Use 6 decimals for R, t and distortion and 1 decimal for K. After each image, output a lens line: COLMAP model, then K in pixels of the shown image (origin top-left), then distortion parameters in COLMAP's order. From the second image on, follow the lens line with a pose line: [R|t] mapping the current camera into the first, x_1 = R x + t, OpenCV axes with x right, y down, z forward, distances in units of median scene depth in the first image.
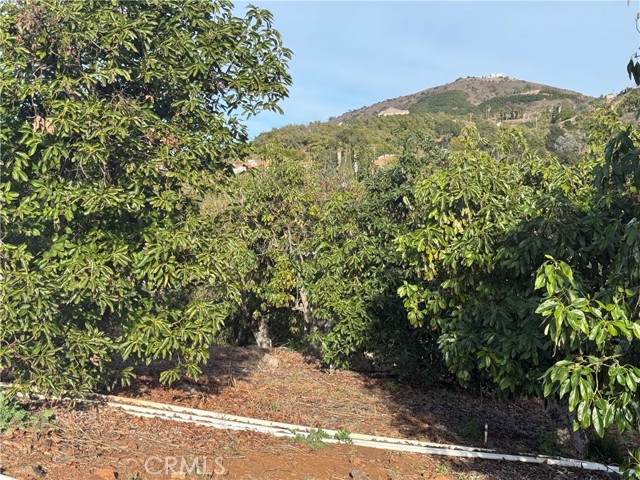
lens RADIAL K [[863.9, 0, 320.3], [0, 863.9, 240.1], [0, 0, 1]] dist [-0.036458, 0.000000]
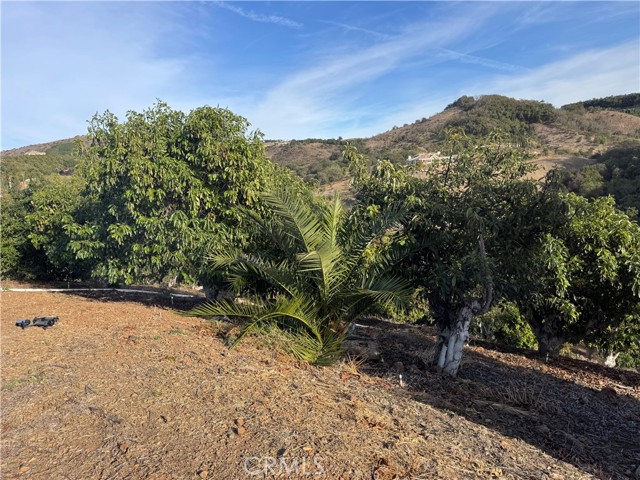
lens RADIAL K [[437.4, 0, 321.0], [0, 437.4, 240.6], [0, 0, 1]] dist [0.008816, -0.032245]
pose [[0.791825, -0.068287, 0.606918, -0.011339], [0.045607, 0.997566, 0.052740, 0.042874], [-0.609042, -0.014081, 0.793013, -0.605137]]
